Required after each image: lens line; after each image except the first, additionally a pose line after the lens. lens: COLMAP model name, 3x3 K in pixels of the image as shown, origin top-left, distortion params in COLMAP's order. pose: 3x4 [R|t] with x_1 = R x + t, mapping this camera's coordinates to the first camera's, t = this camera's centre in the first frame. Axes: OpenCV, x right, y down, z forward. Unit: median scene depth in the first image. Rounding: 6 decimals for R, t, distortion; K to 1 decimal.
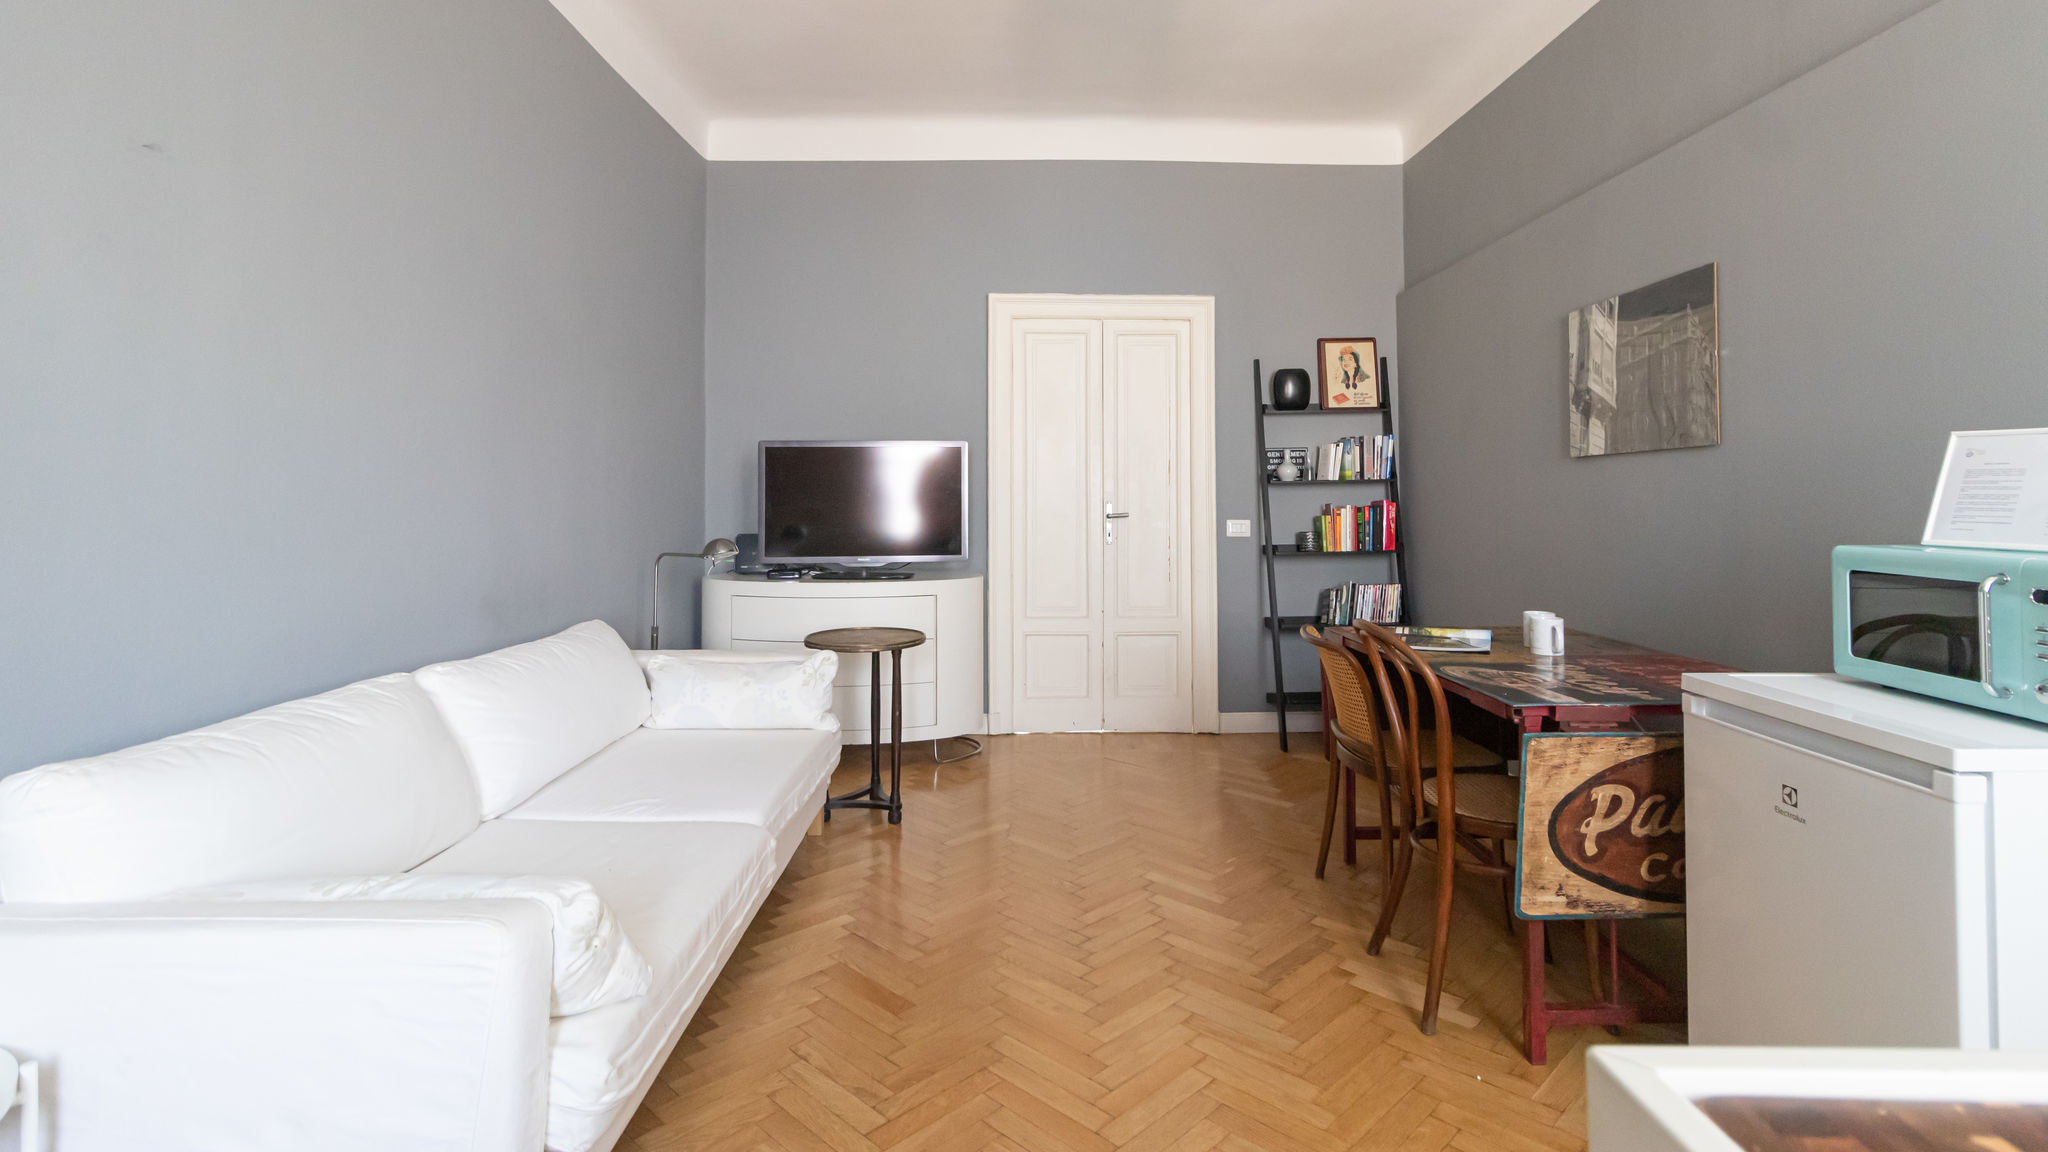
lens RADIAL K [[973.8, 0, 1053.4], [0, 973.8, 464.4], [0, 0, 1]] dist [0.005077, 0.002079]
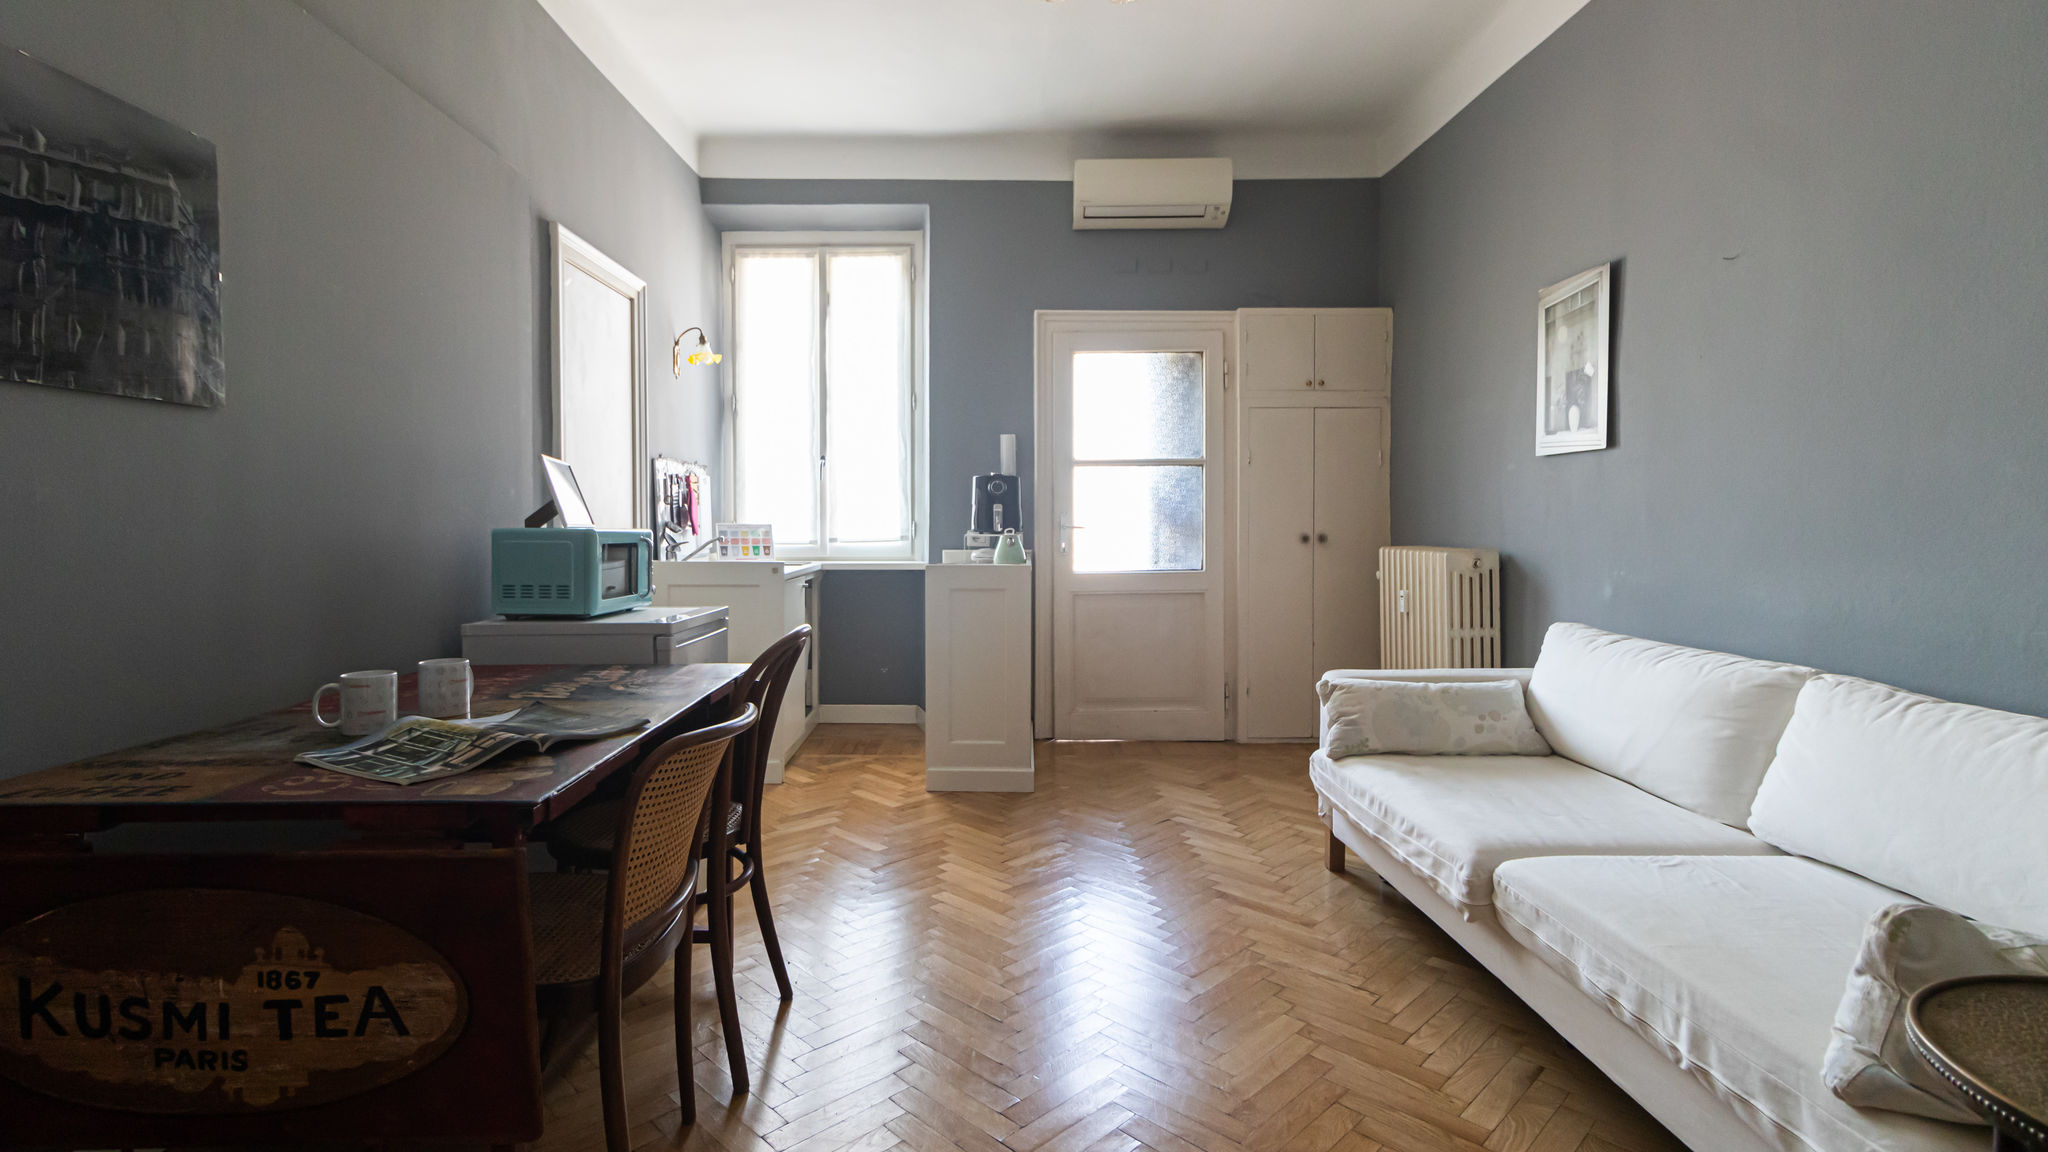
lens RADIAL K [[973.8, 0, 974.4], [0, 973.8, 539.7], [0, 0, 1]] dist [0.005077, 0.002079]
pose [[-0.998808, -0.001750, 0.048775, 0.081905], [-0.002465, 0.999890, -0.014597, 0.065843], [-0.048744, -0.014700, -0.998703, 1.326517]]
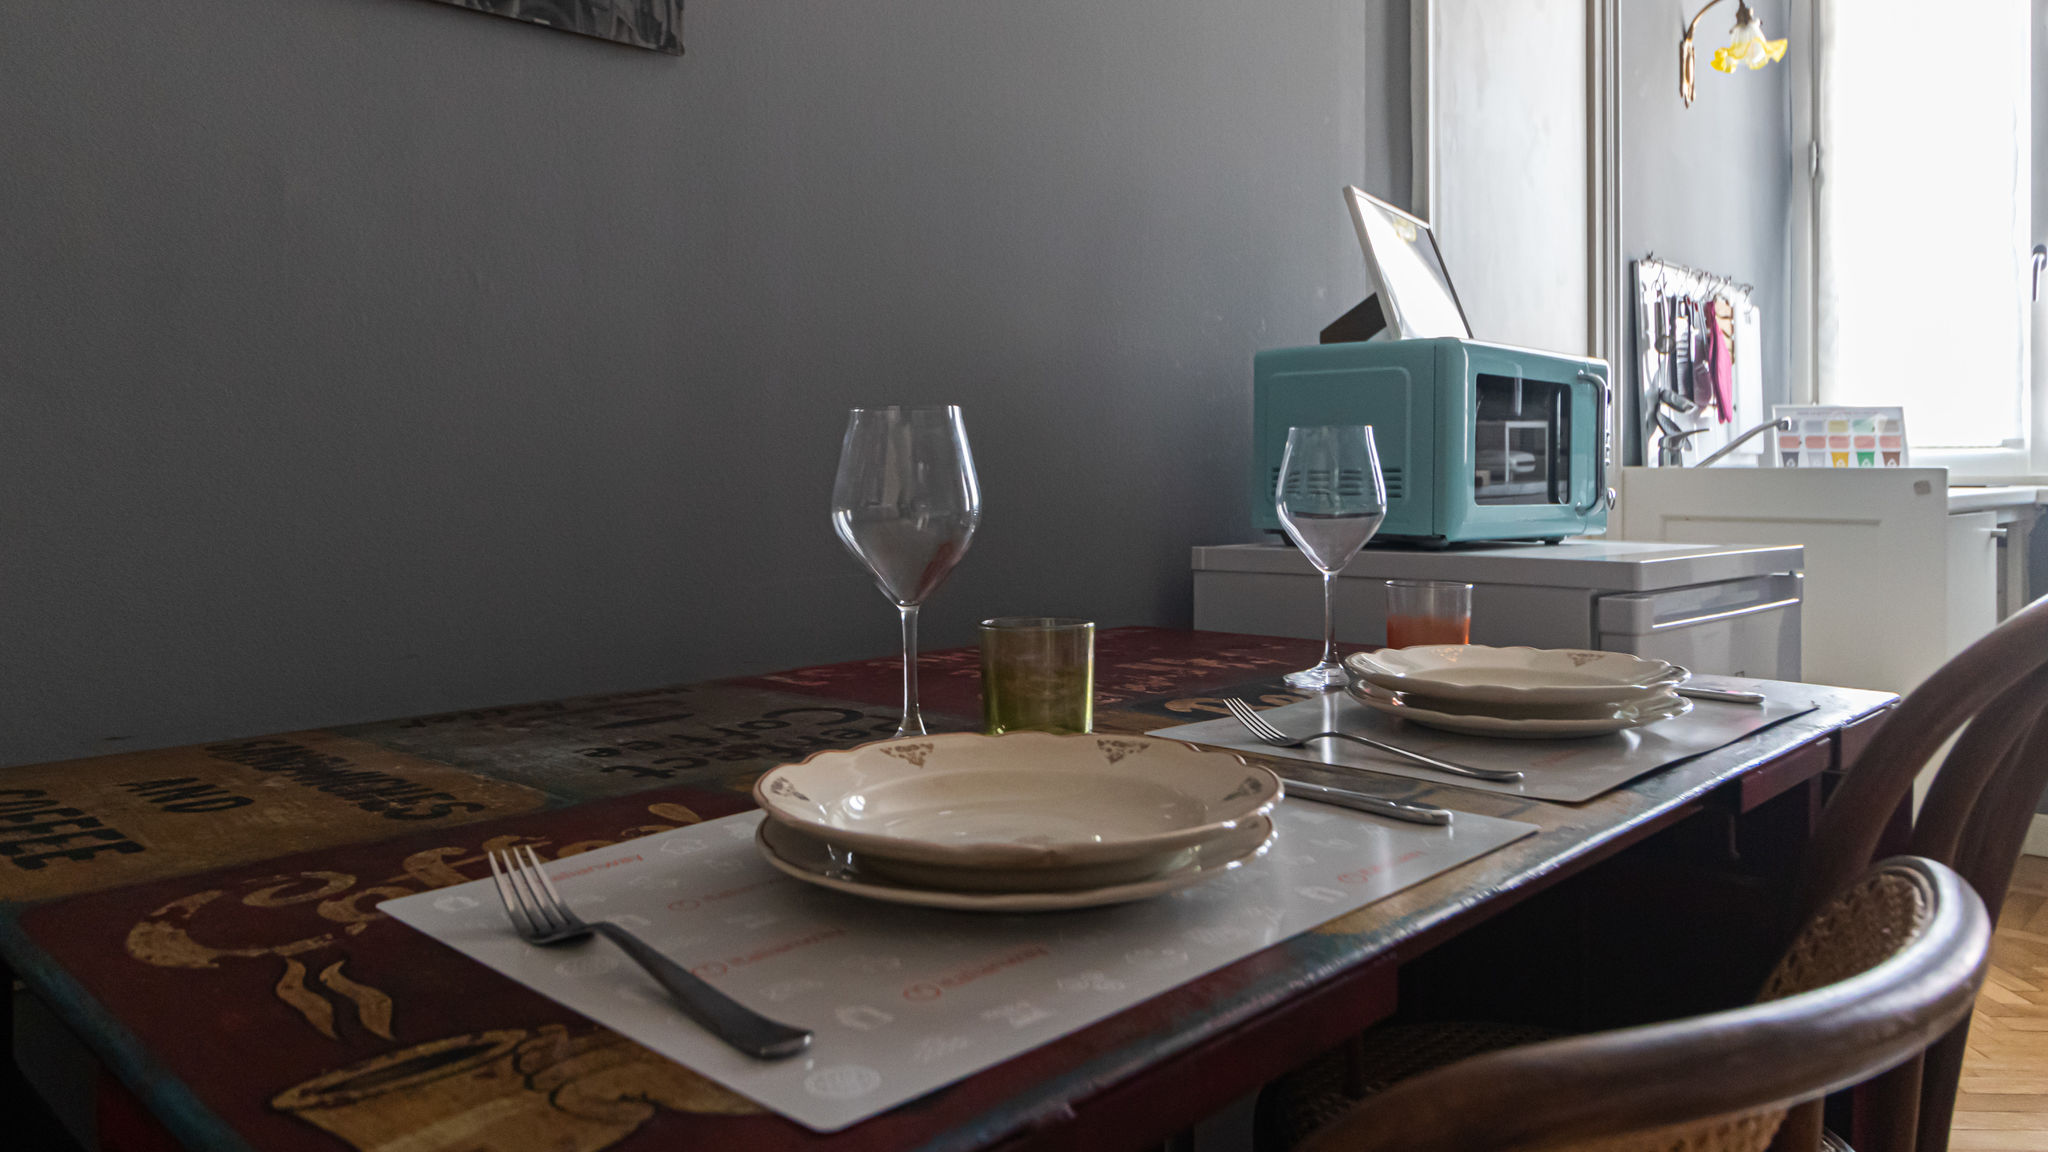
lens RADIAL K [[1417.7, 0, 994.5], [0, 1417.7, 464.2], [0, 0, 1]] dist [-0.008799, -0.006403]
pose [[-0.688081, -0.001350, 0.725632, 0.184513], [-0.028846, 0.999259, -0.025494, 0.107709], [-0.725060, -0.038473, -0.687610, 0.999538]]
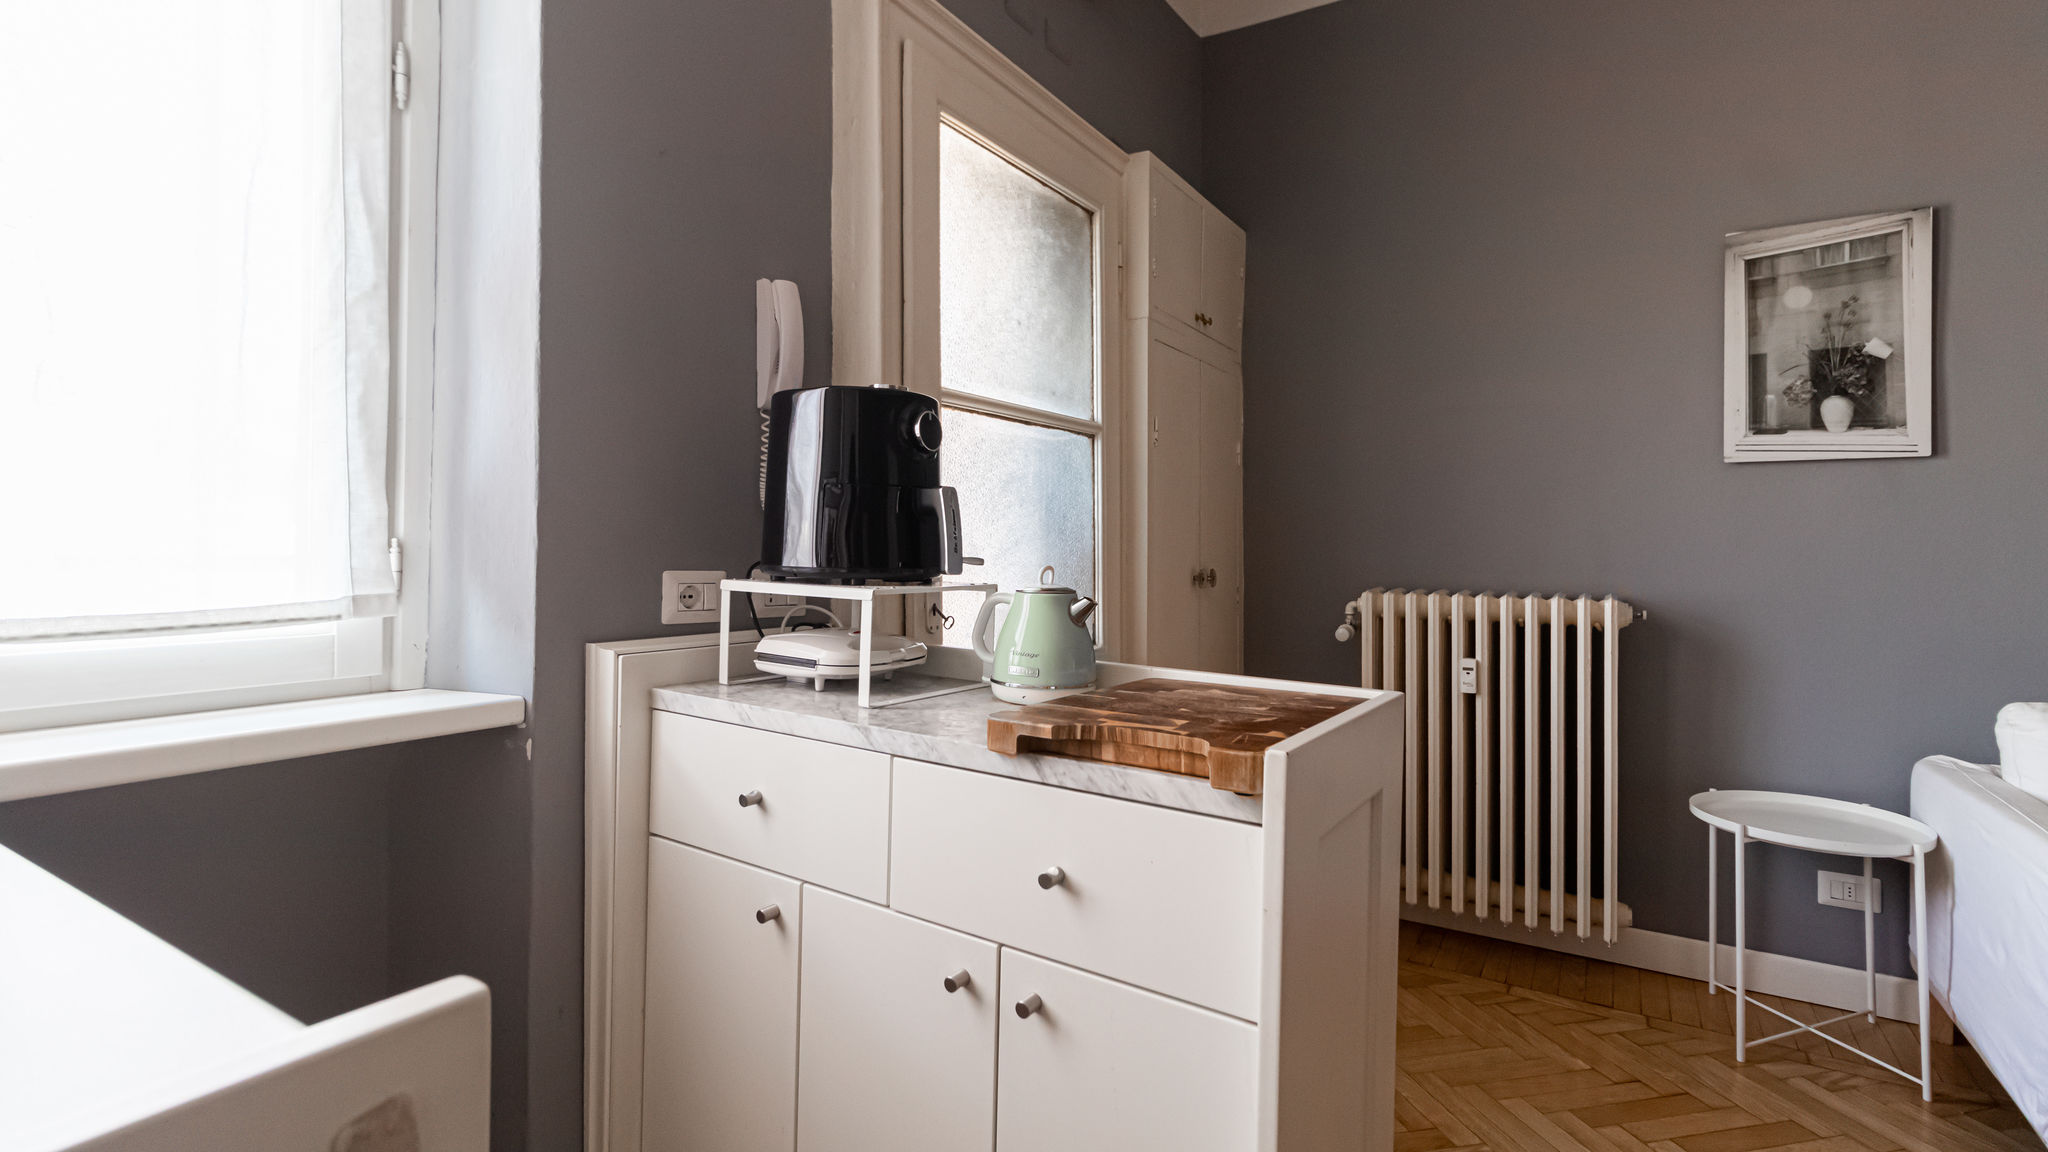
lens RADIAL K [[973.8, 0, 1032.0], [0, 973.8, 536.6], [0, 0, 1]] dist [0.005077, 0.002079]
pose [[-0.549832, -0.015605, -0.835129, 0.445533], [0.017870, 0.999377, -0.030439, 0.030042], [0.835084, -0.031660, -0.549211, 0.228273]]
